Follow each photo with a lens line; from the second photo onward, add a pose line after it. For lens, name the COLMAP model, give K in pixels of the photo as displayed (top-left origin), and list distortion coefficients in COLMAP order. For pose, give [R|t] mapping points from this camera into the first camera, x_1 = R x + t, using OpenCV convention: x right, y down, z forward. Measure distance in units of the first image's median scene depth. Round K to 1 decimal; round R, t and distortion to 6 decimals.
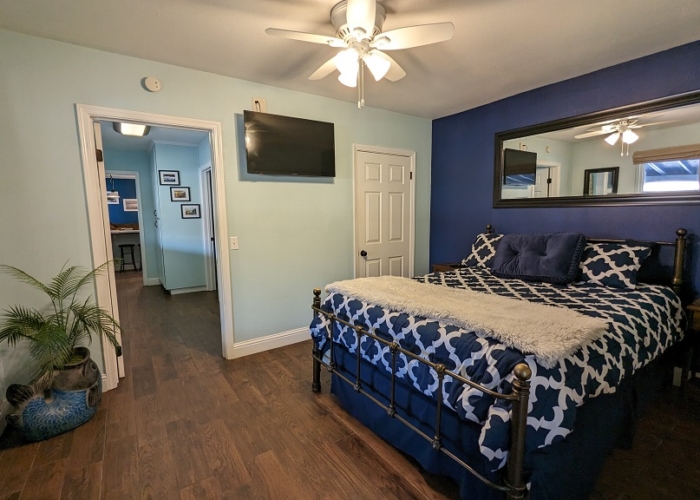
lens RADIAL K [[333.9, 0, 345.2], [0, 333.9, 249.5], [0, 0, 1]] dist [0.012323, 0.000513]
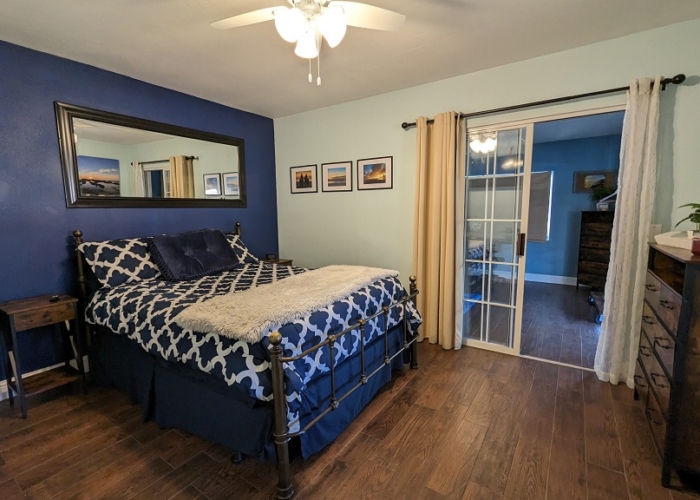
lens RADIAL K [[333.9, 0, 345.7], [0, 333.9, 251.2], [0, 0, 1]] dist [0.012323, 0.000513]
pose [[-0.363704, -0.103817, 0.925711, -0.862409], [0.115012, 0.981162, 0.155223, -0.142979], [-0.924387, 0.162924, -0.344913, 1.369263]]
